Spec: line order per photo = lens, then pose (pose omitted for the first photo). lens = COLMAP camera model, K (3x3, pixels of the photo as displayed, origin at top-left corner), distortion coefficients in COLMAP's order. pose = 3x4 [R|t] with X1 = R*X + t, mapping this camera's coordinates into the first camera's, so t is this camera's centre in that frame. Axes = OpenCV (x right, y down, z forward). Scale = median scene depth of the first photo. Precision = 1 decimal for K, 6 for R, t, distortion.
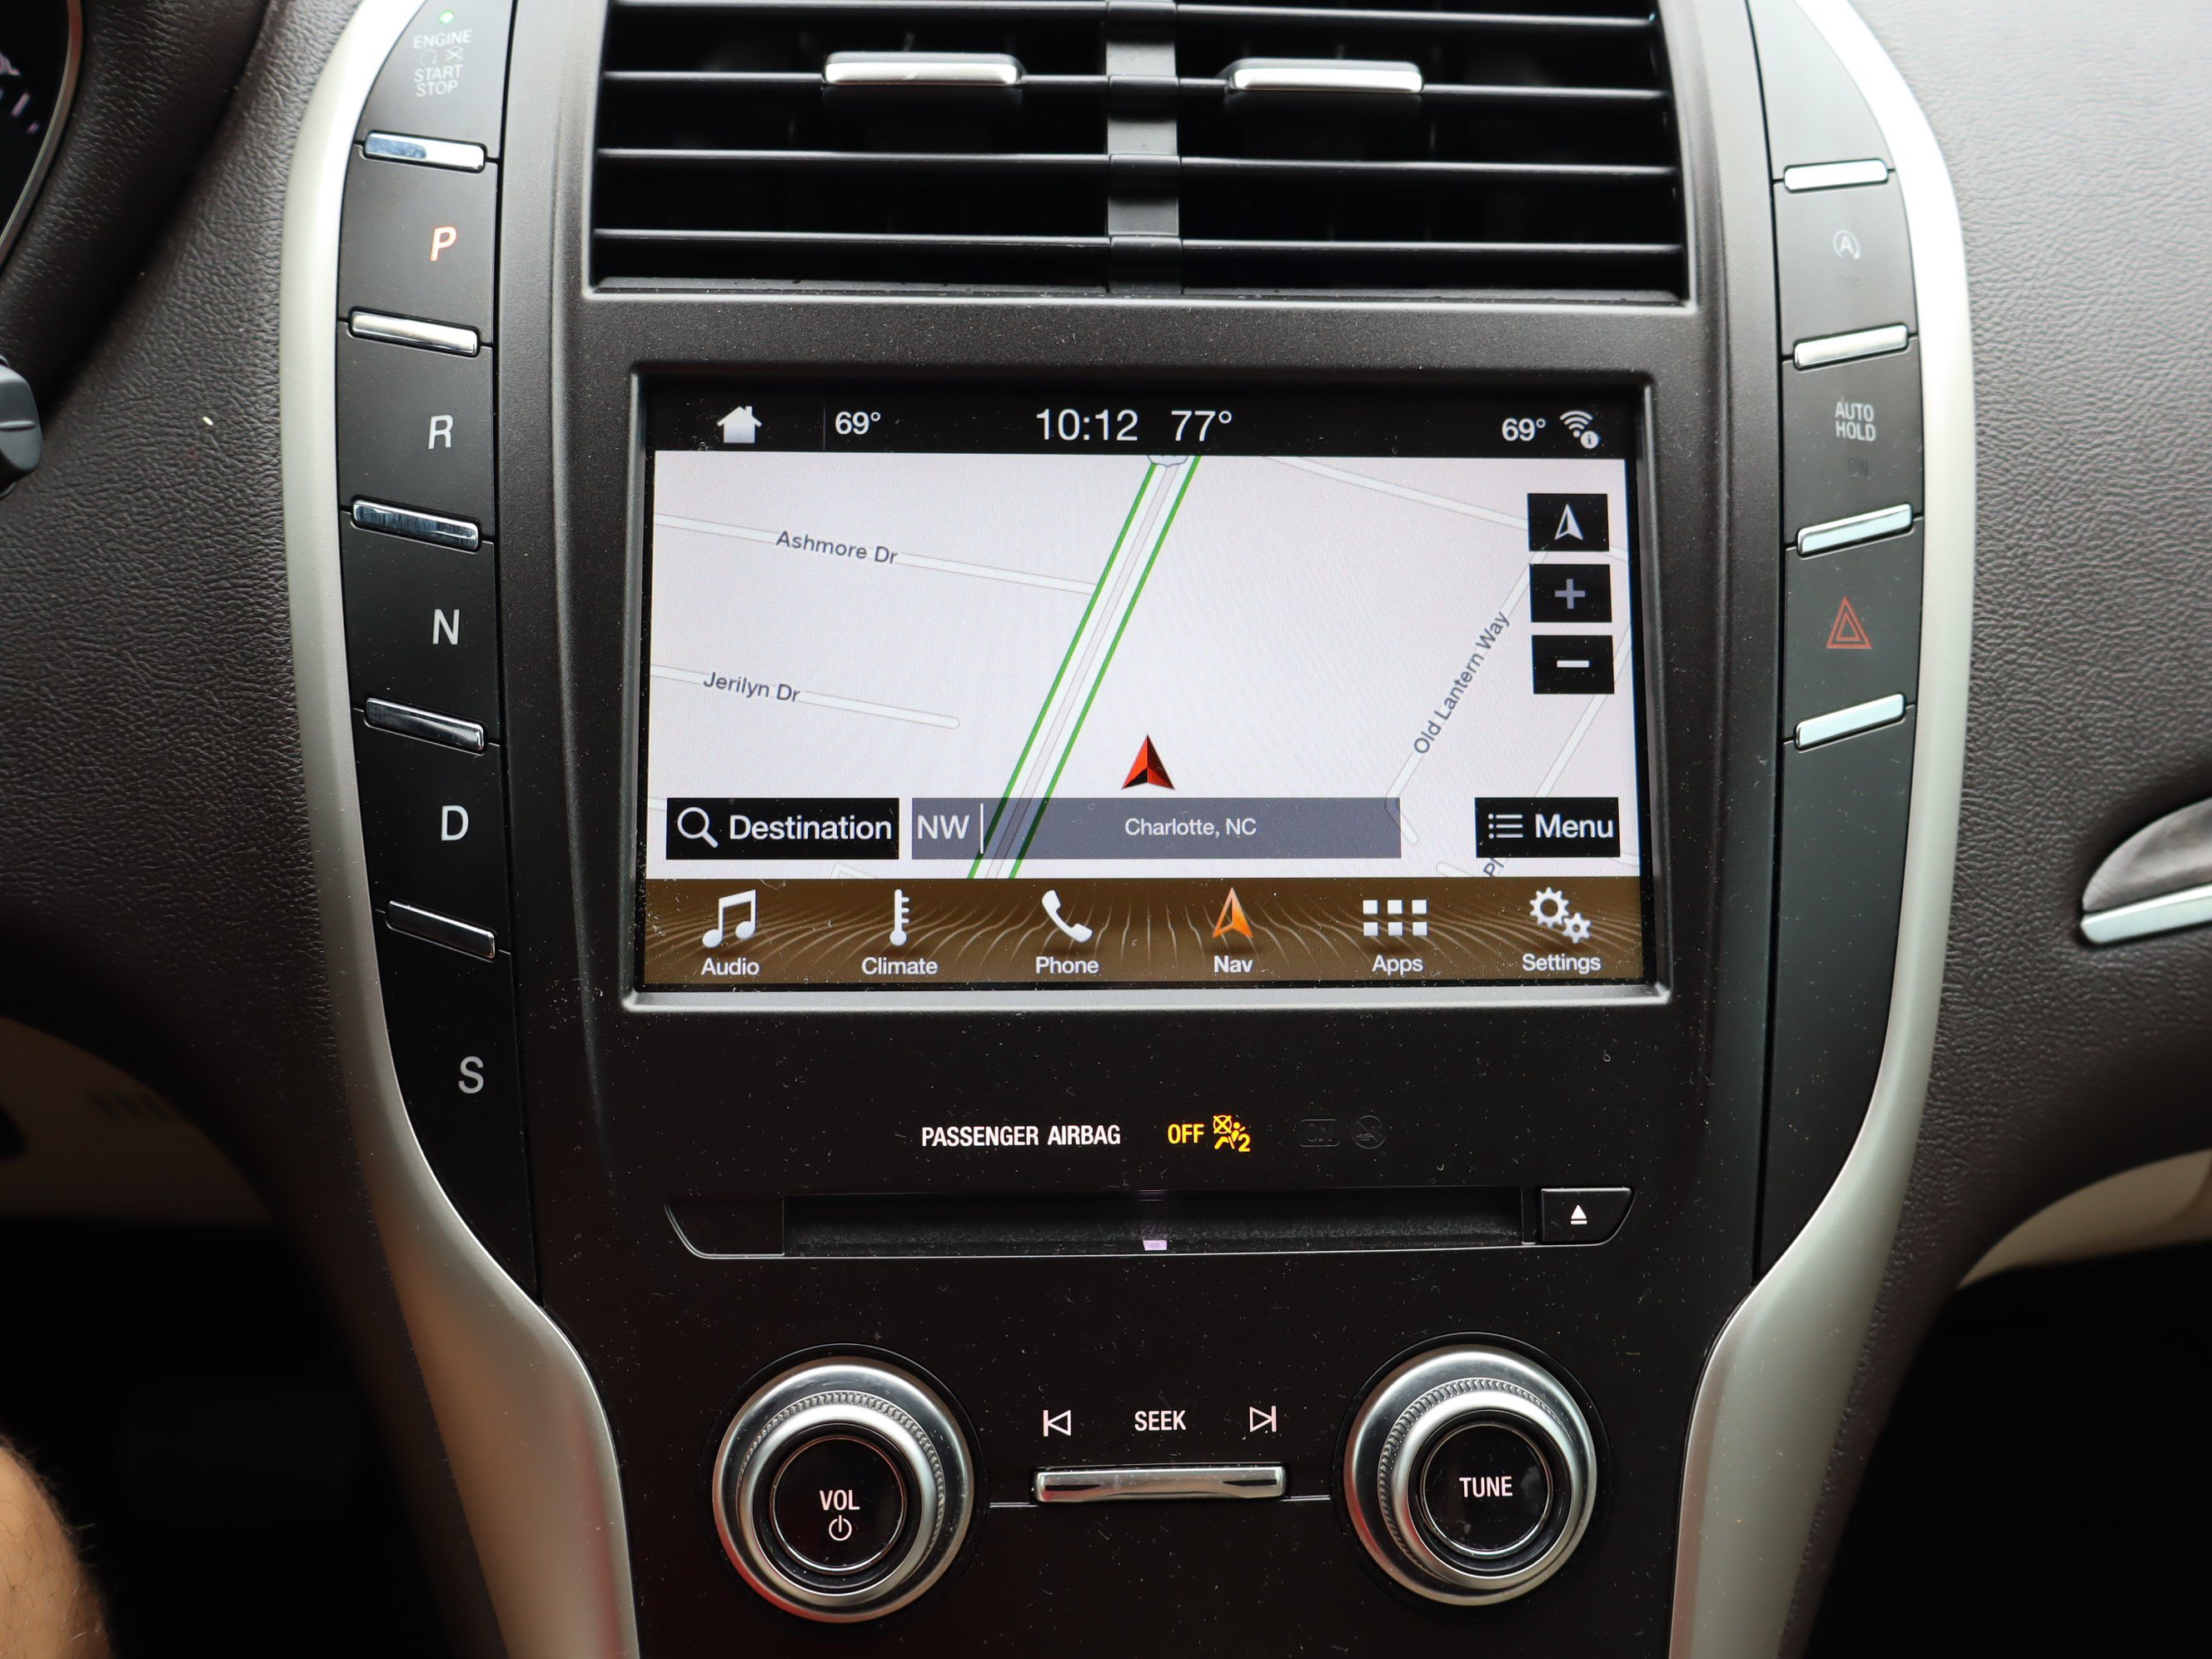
lens RADIAL K [[2086.8, 0, 1106.0], [0, 2086.8, 829.5], [0, 0, 1]] dist [0.000447, -0.001865]
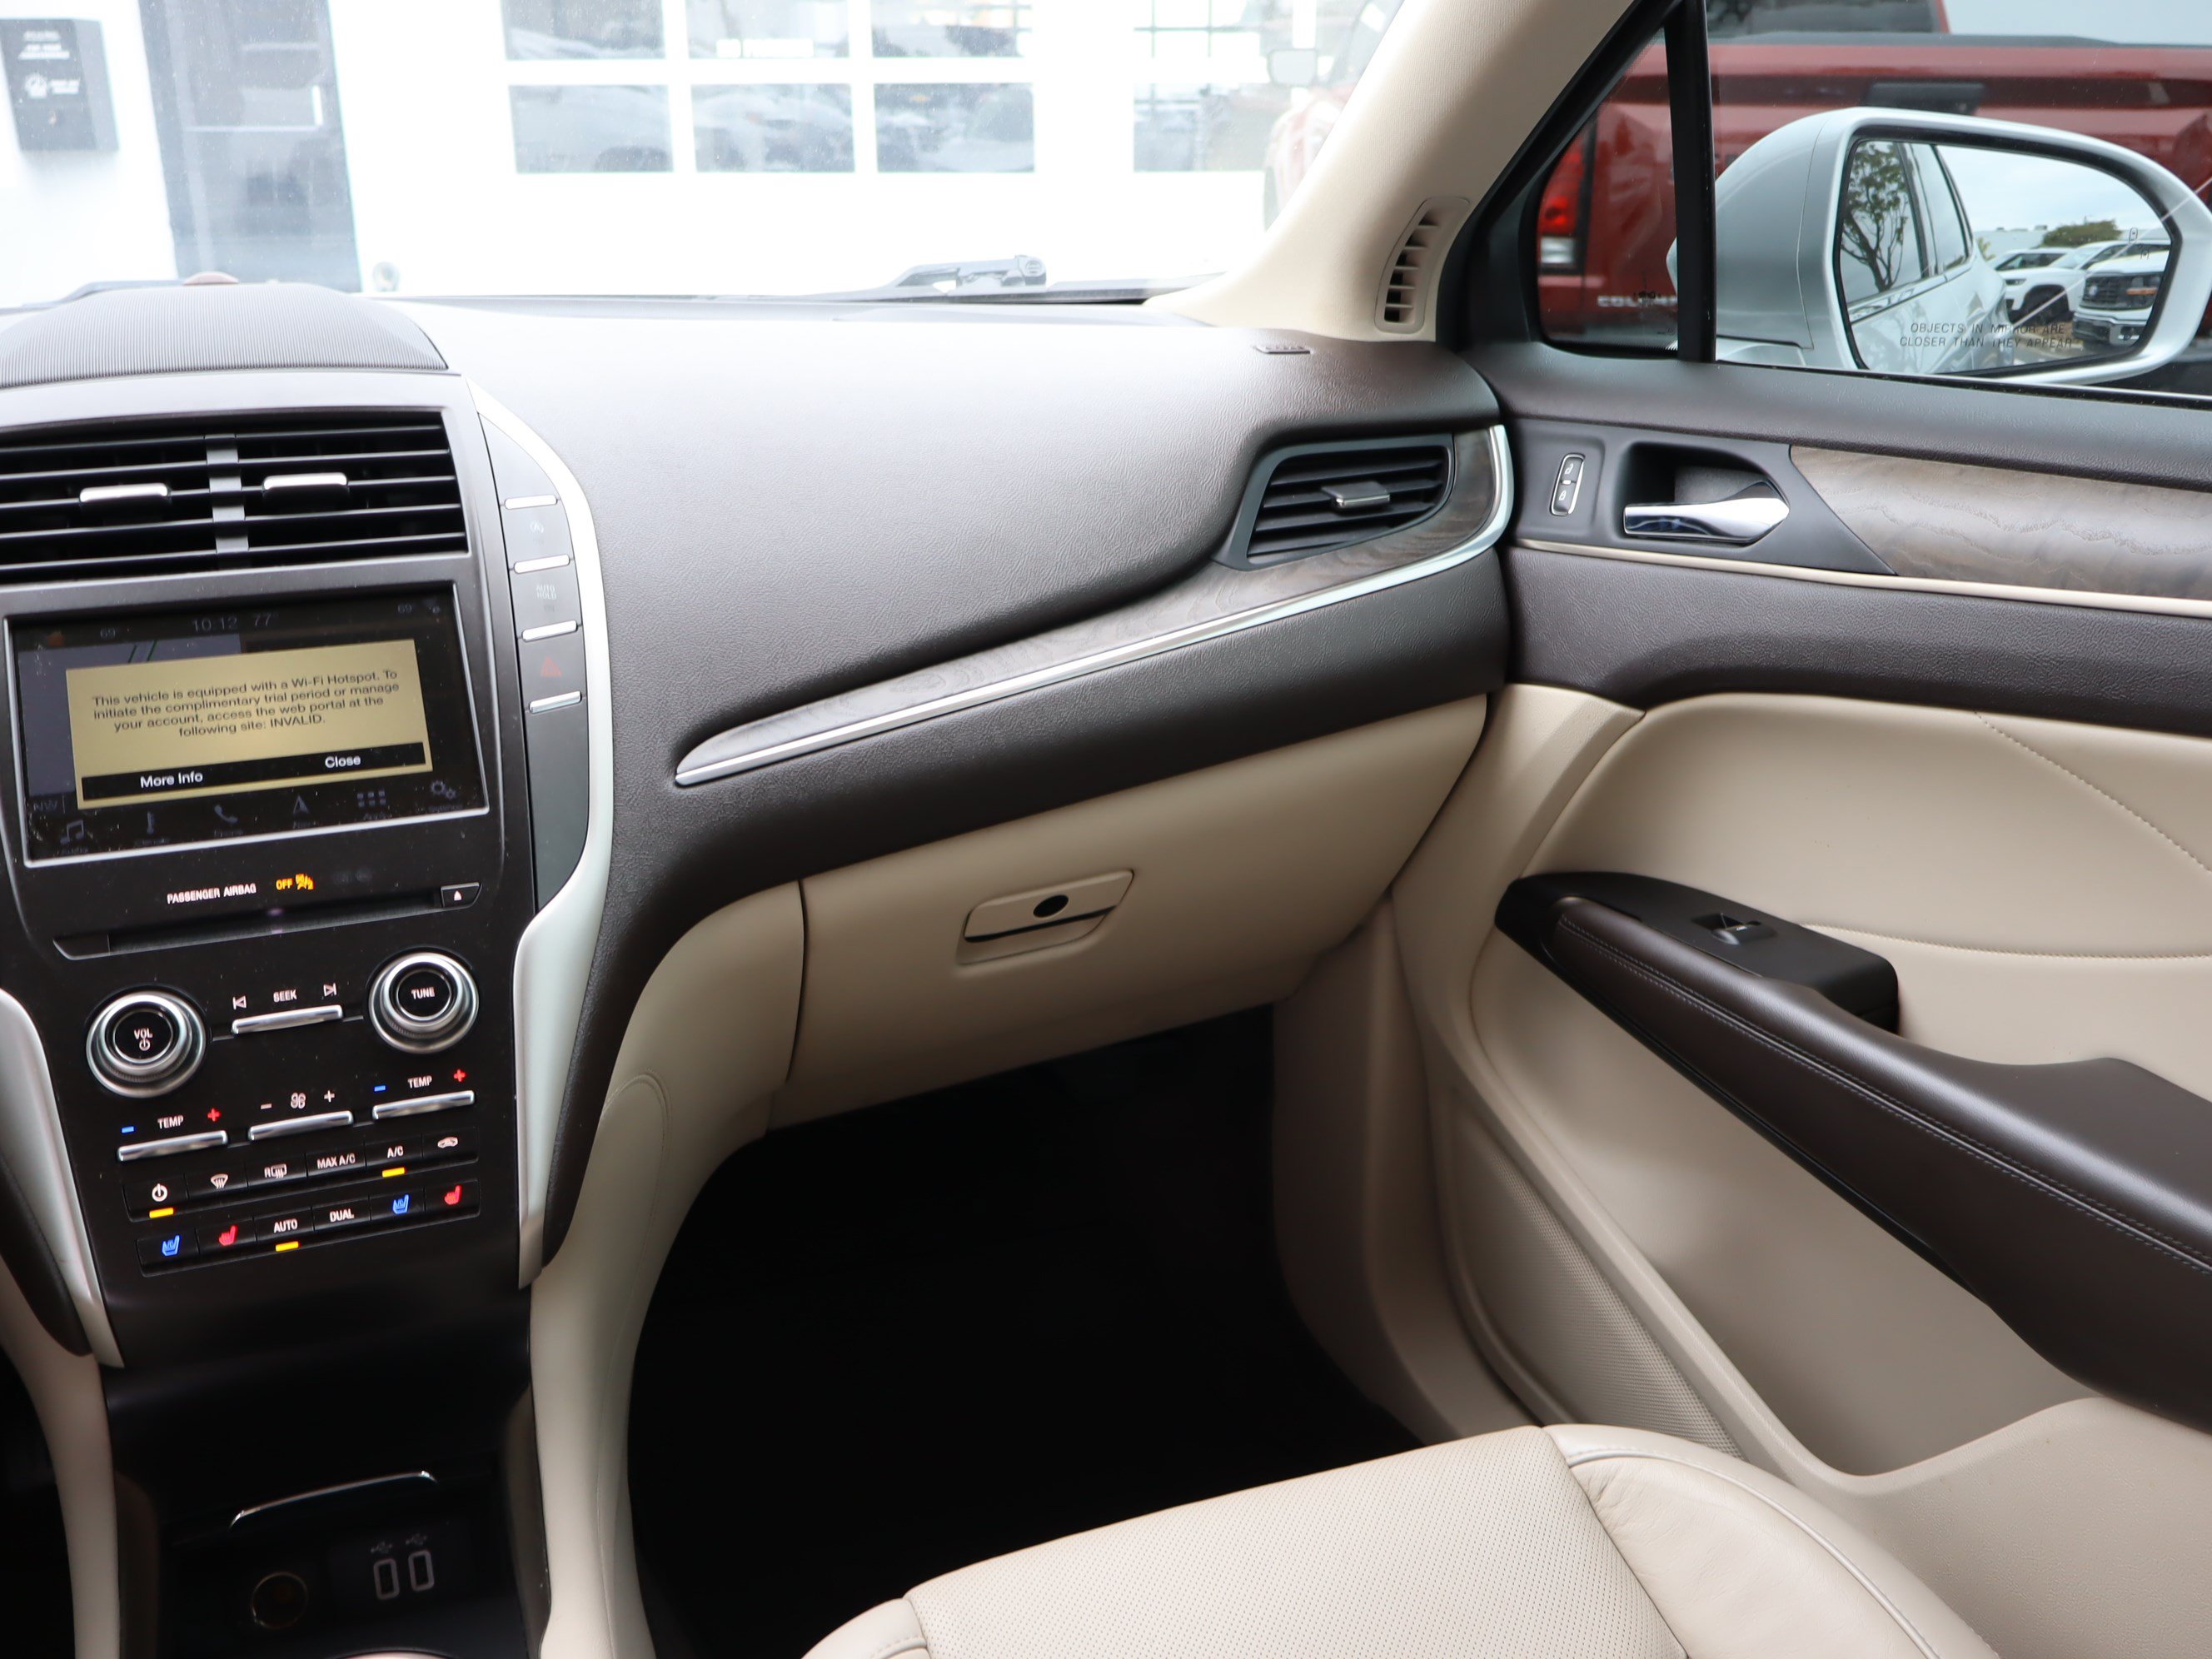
lens RADIAL K [[2088.4, 0, 1121.7], [0, 2088.4, 841.5], [0, 0, 1]] dist [-0.004883, 0.004373]
pose [[0.946566, -0.132050, 0.294239, 0.250788], [0.195515, 0.960526, -0.197901, 0.763844], [-0.256491, 0.244854, 0.935018, -1.528961]]
